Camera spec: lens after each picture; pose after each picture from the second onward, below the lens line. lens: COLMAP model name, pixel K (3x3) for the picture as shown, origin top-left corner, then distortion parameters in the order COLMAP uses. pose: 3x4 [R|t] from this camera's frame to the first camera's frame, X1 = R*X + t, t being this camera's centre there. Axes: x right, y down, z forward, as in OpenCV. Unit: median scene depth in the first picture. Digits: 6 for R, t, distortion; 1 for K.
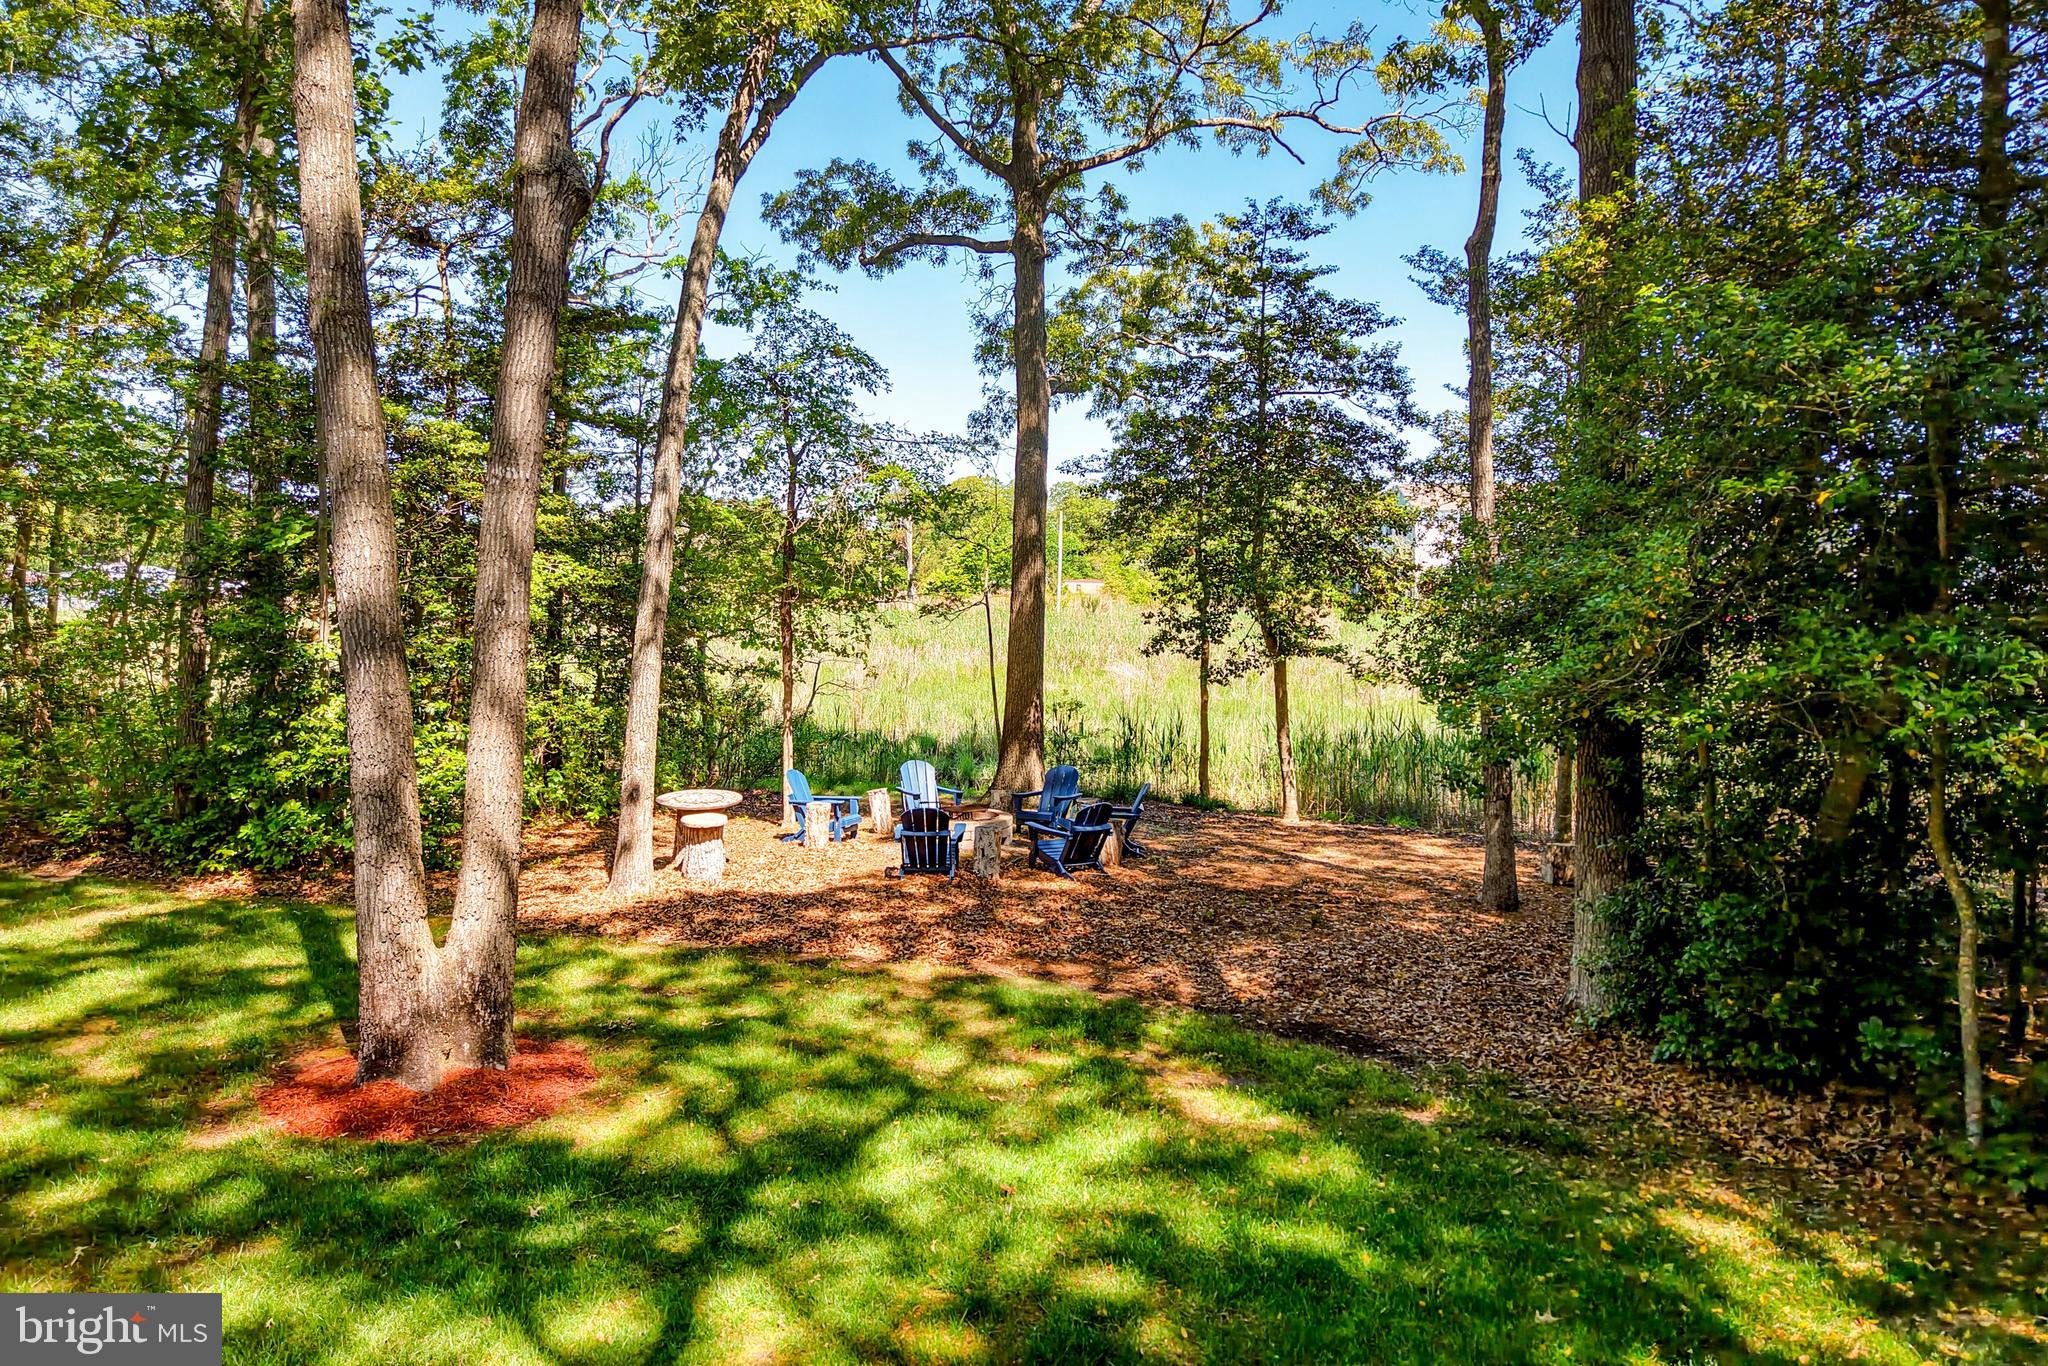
lens RADIAL K [[1394.0, 0, 1060.7], [0, 1394.0, 640.9], [0, 0, 1]] dist [0.044131, -0.061500]
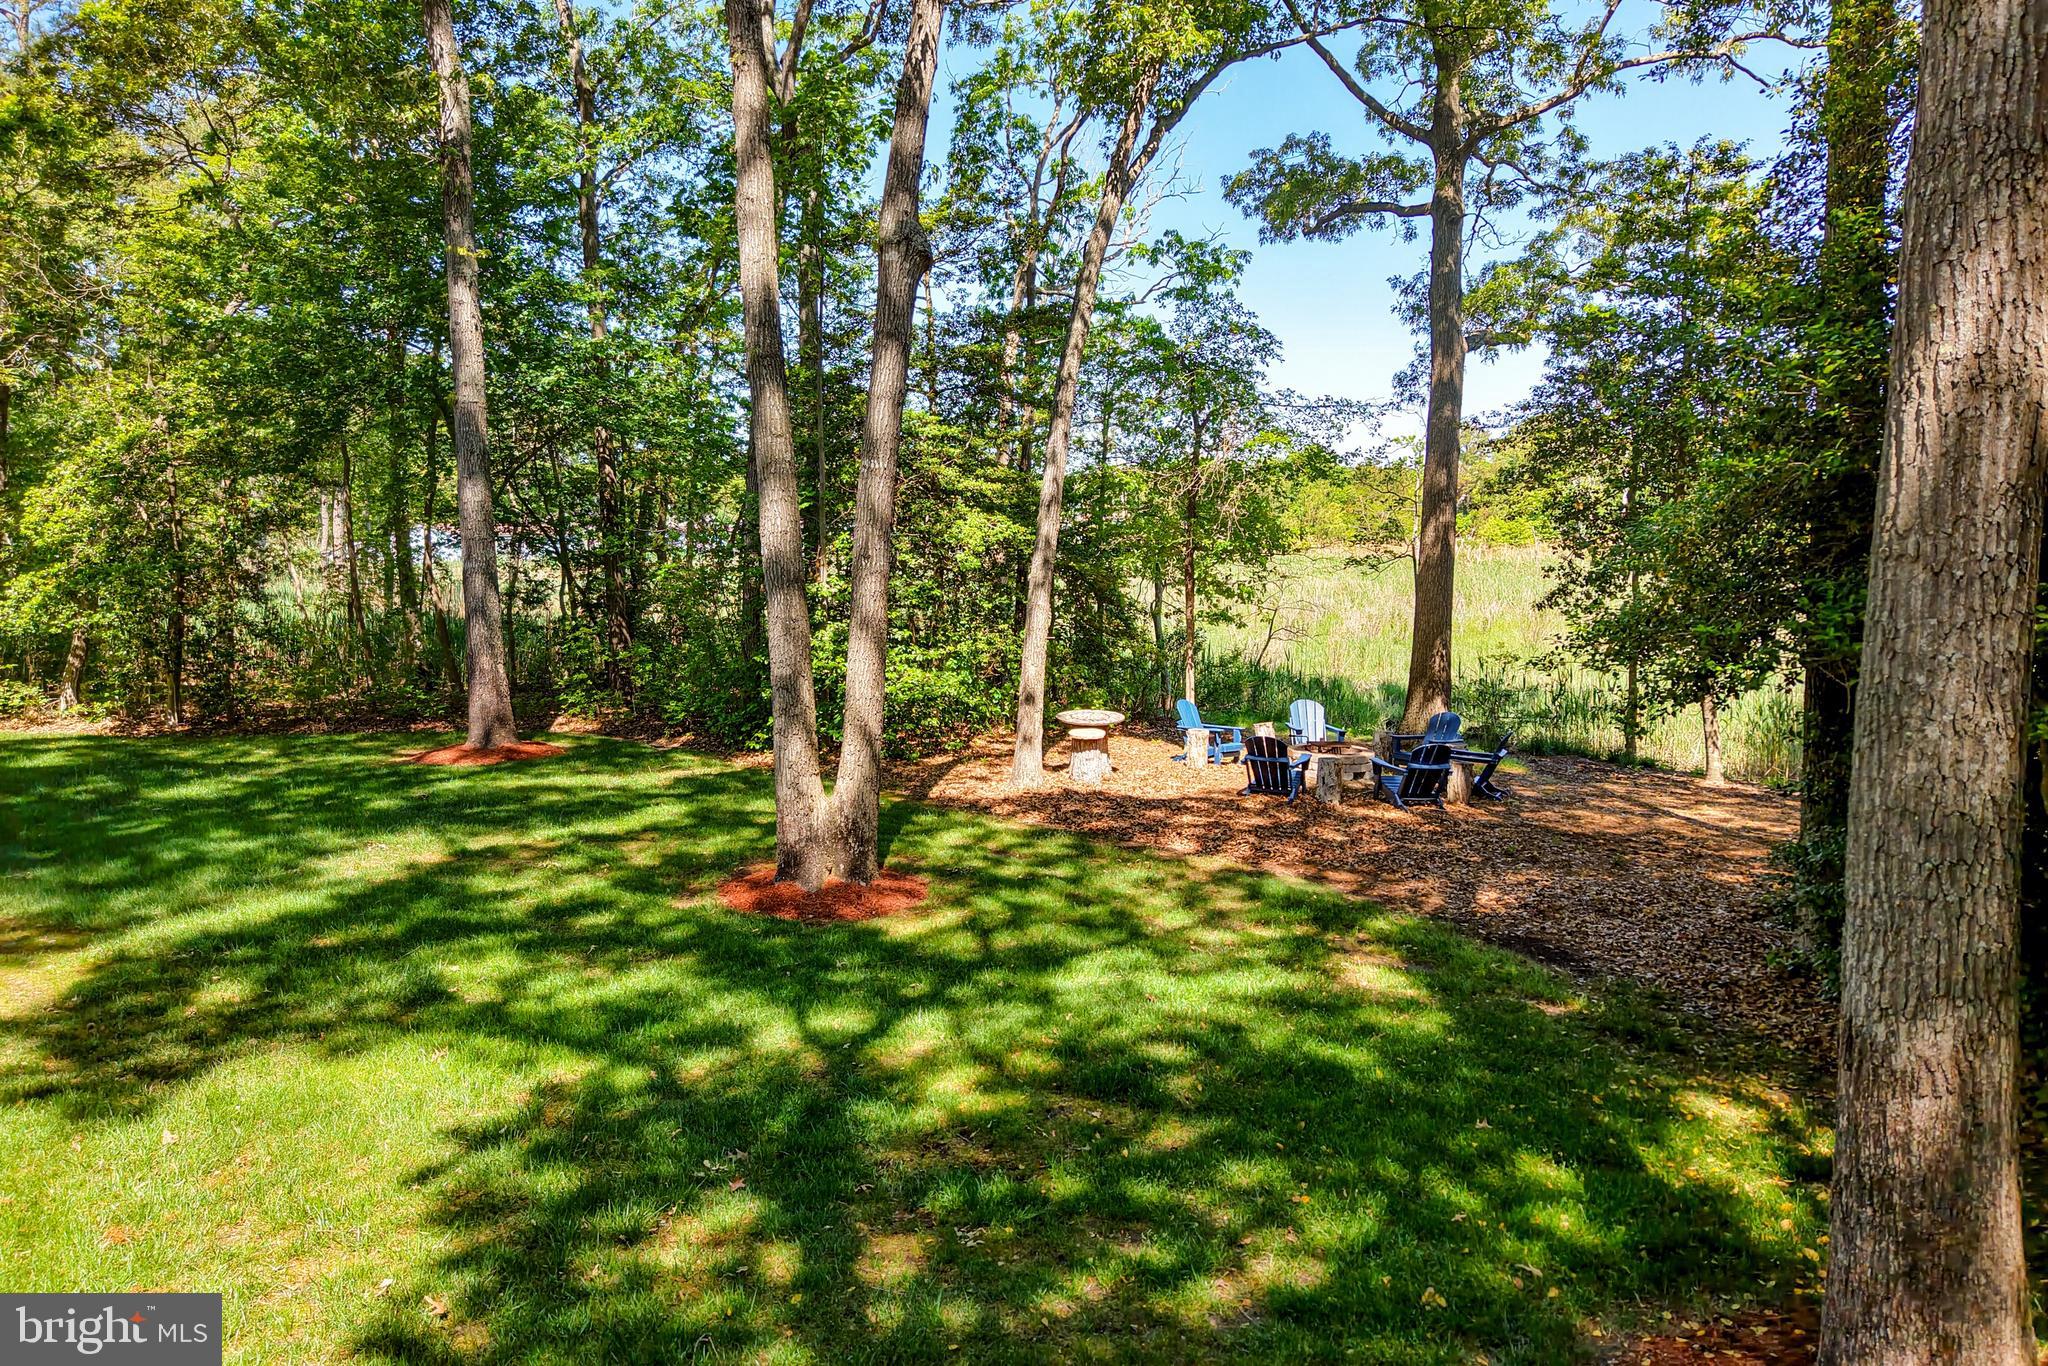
lens RADIAL K [[1401.2, 0, 1027.4], [0, 1401.2, 662.2], [0, 0, 1]] dist [0.042791, -0.006006]
pose [[0.911945, 0.039975, -0.408361, 0.186704], [-0.018721, 0.998260, 0.055913, -0.001213], [0.409886, -0.043344, 0.911106, -0.124973]]
